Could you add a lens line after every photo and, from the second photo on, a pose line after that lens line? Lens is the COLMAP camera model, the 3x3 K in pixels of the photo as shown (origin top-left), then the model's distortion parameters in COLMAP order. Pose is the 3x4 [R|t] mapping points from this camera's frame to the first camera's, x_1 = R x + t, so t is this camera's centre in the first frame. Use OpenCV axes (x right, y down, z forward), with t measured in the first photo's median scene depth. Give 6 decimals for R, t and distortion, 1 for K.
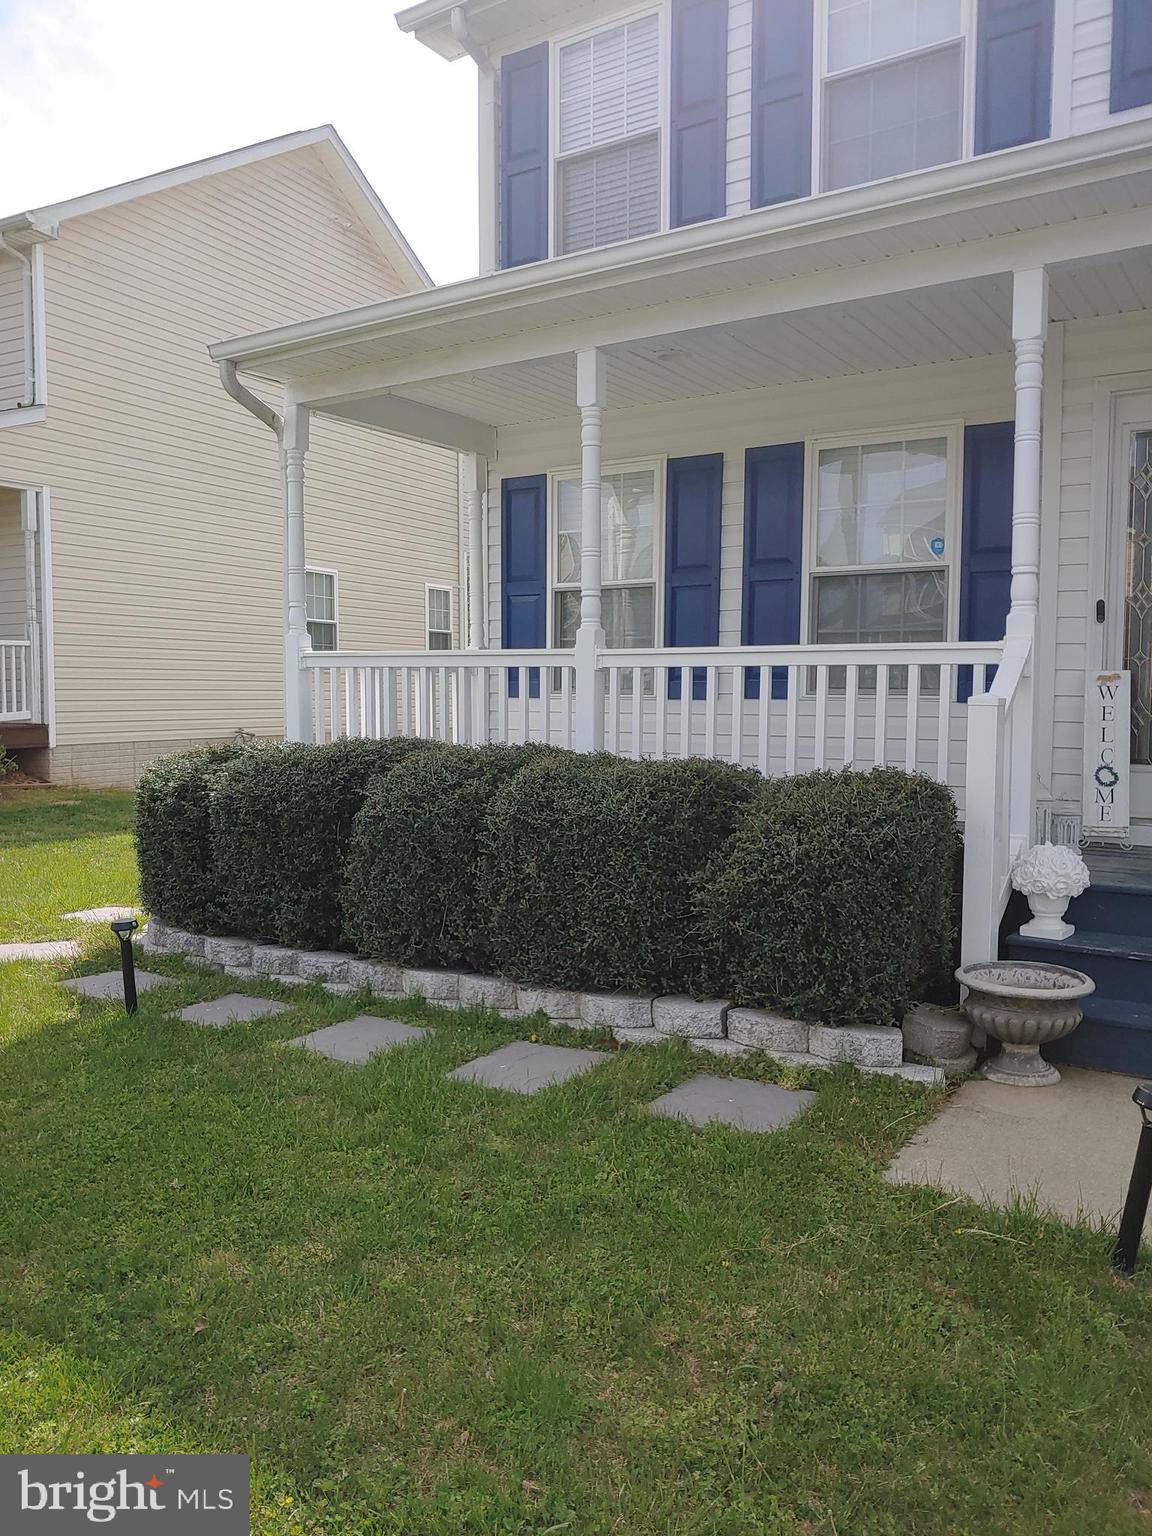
lens RADIAL K [[1160.5, 0, 594.6], [0, 1160.5, 762.8], [0, 0, 1]] dist [-0.003748, 0.001668]
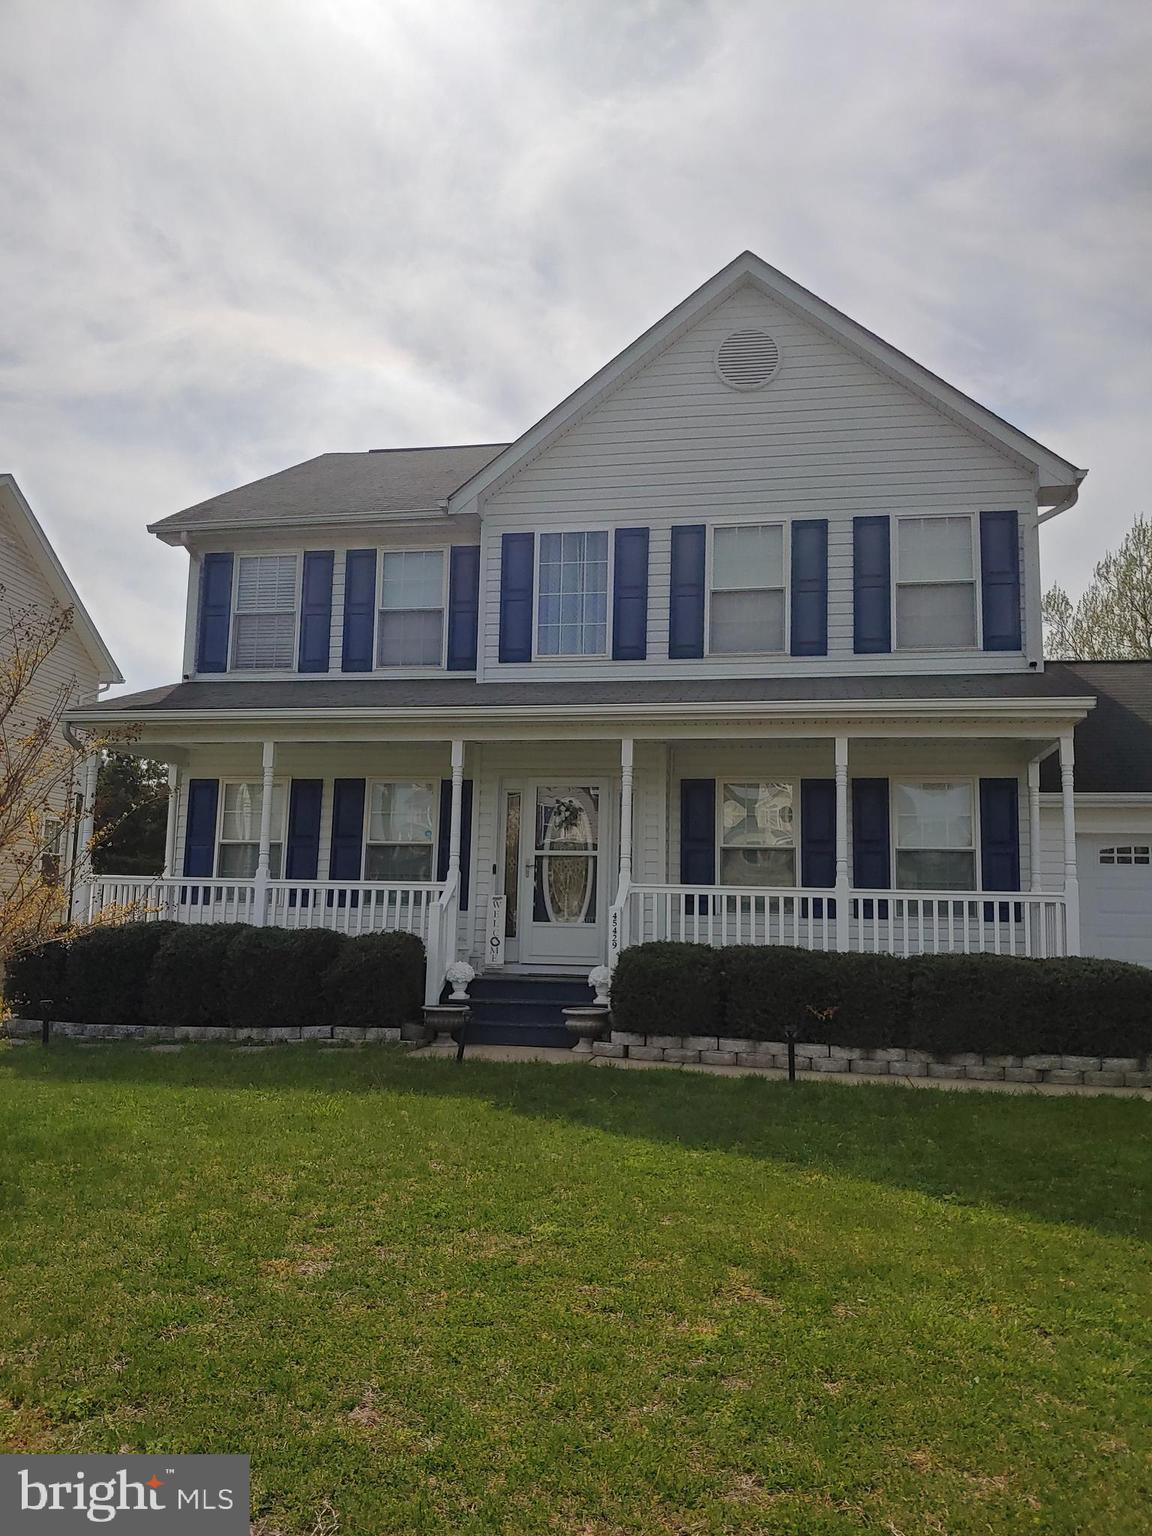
lens RADIAL K [[1160.5, 0, 594.6], [0, 1160.5, 762.8], [0, 0, 1]] dist [-0.003748, 0.001668]
pose [[0.922149, 0.066679, 0.381045, -0.269072], [0.007390, 0.981816, -0.189692, 0.099349], [-0.386765, 0.177740, 0.904887, -1.193972]]
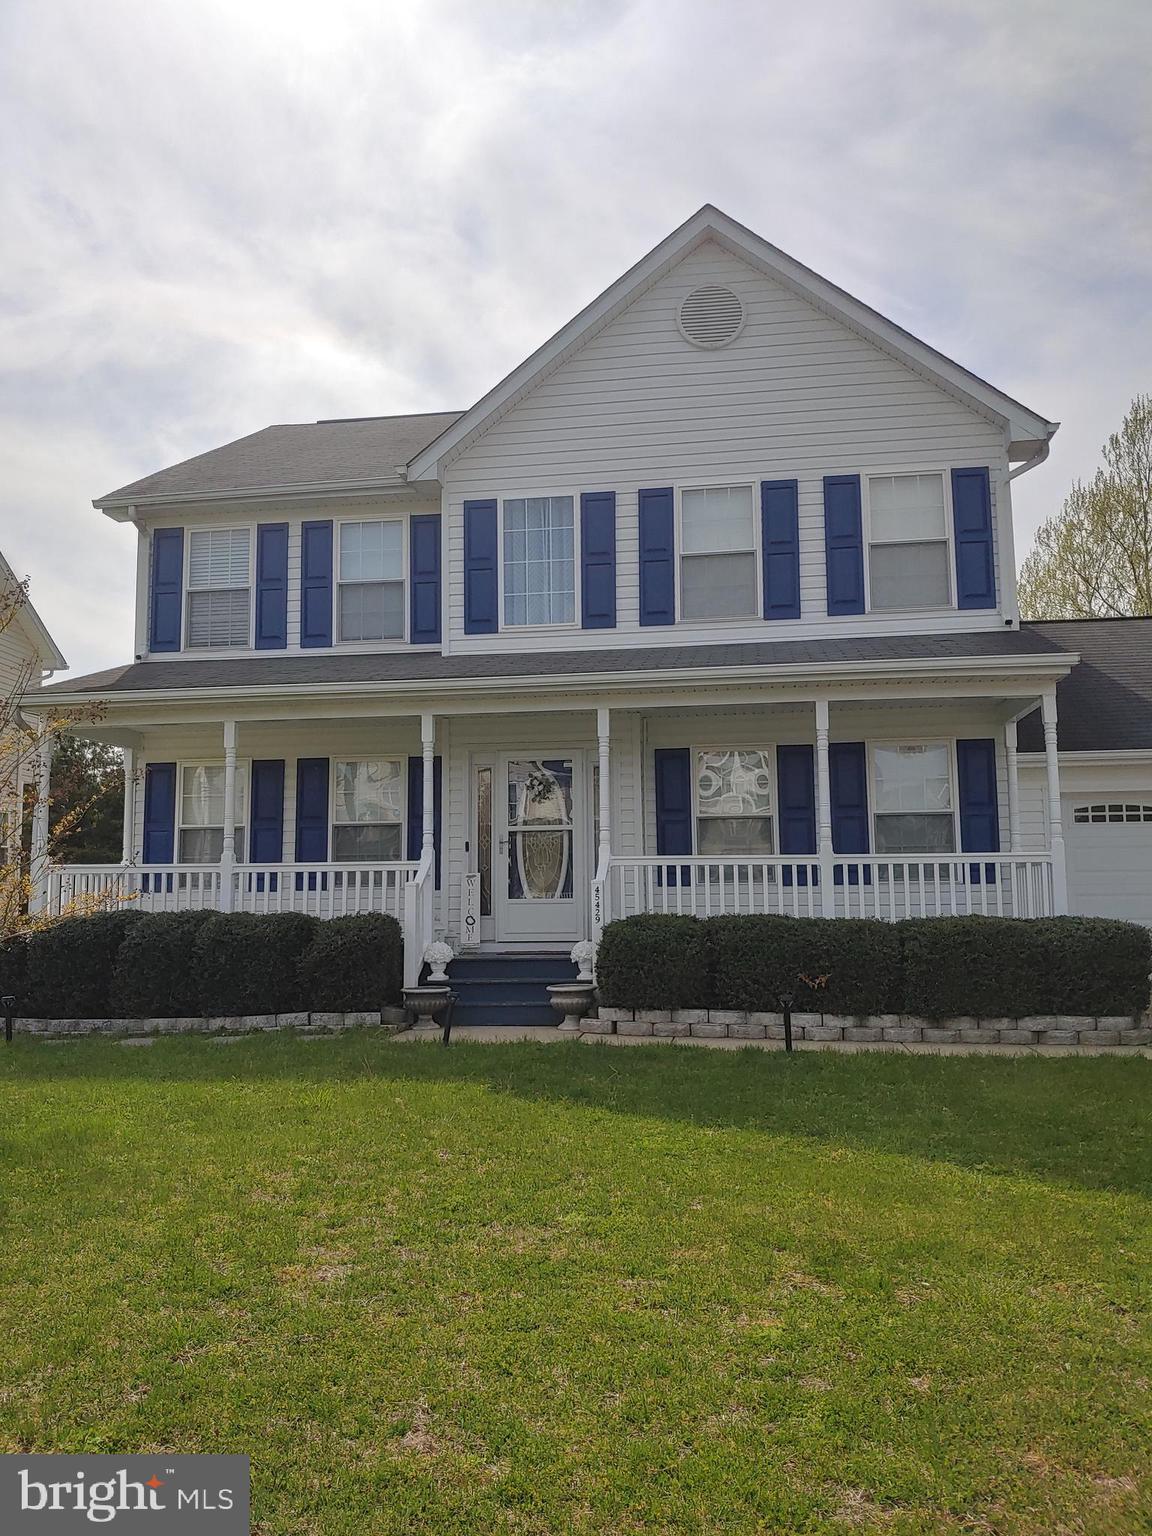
lens RADIAL K [[1157.1, 0, 582.5], [0, 1157.1, 767.8], [0, 0, 1]] dist [0.000144, -0.003856]
pose [[0.909150, 0.032033, 0.415236, -0.292178], [0.041018, 0.985303, -0.165818, 0.098866], [-0.414445, 0.167785, 0.894474, -1.116330]]
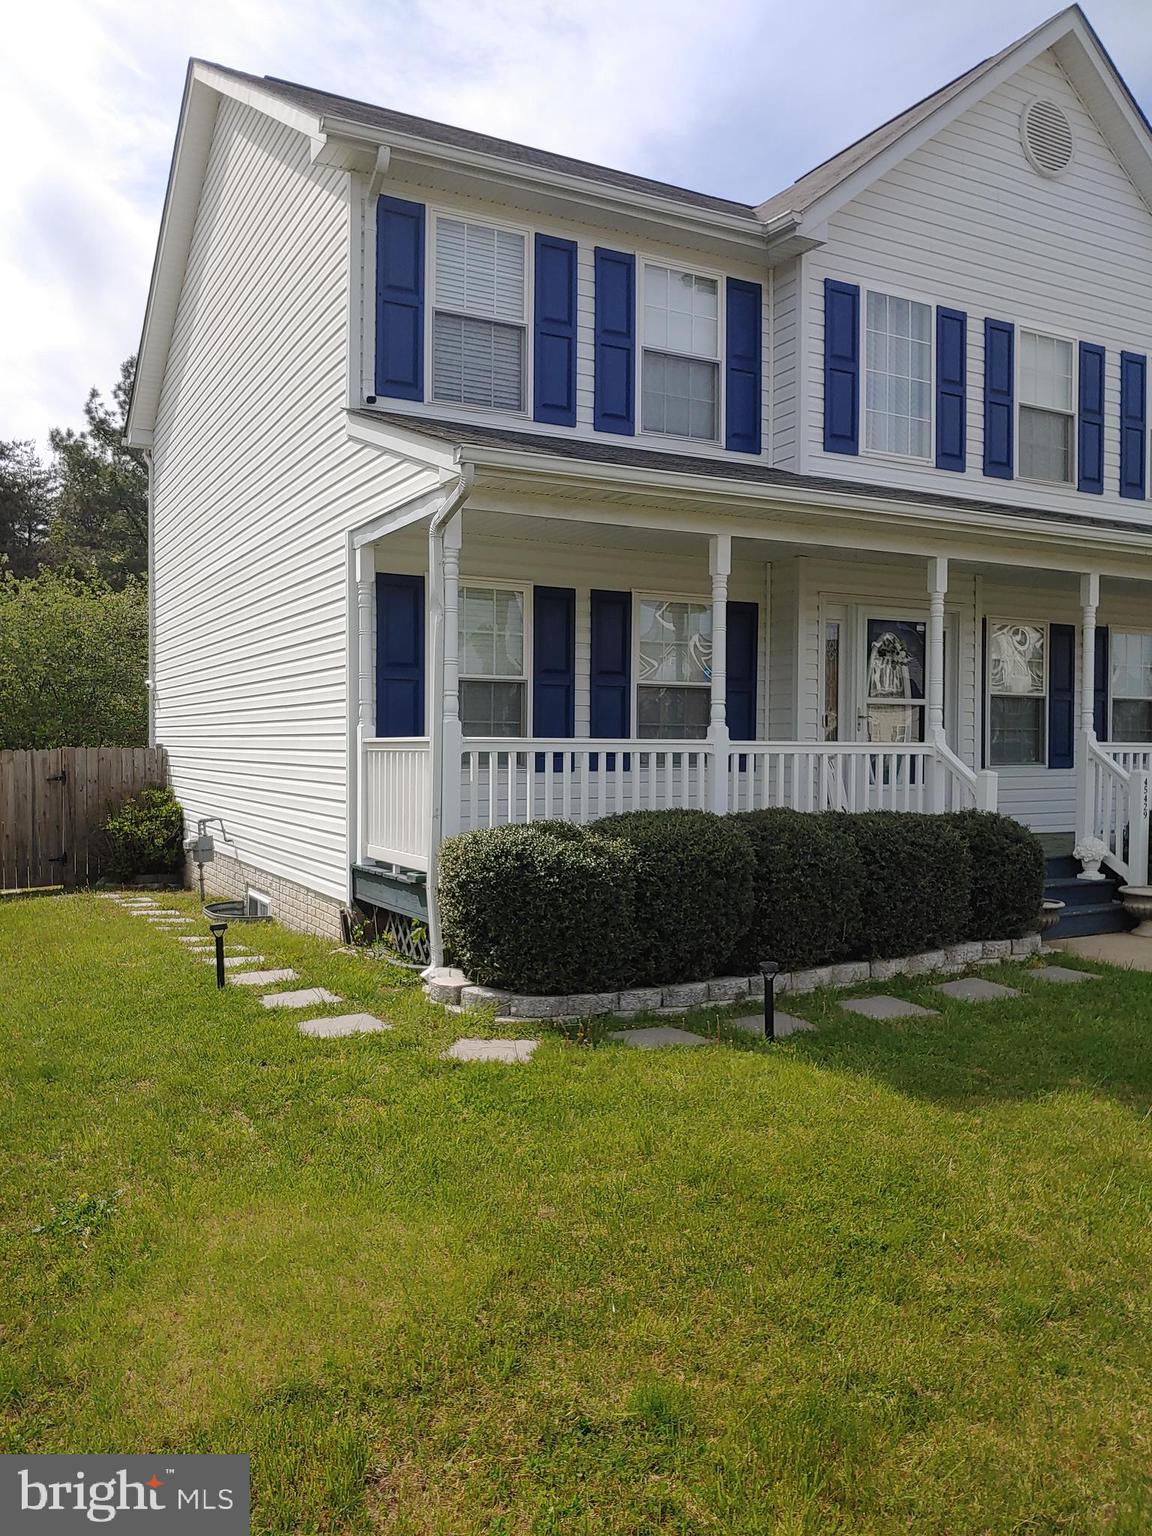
lens RADIAL K [[1248.6, 0, 576.0], [0, 1248.6, 768.0], [0, 0, 1]] dist [-0.107921, -0.001248]
pose [[0.491059, -0.003030, 0.871121, -1.407854], [0.066258, 0.997227, -0.033881, -0.027502], [-0.868603, 0.074357, 0.489898, 0.438953]]
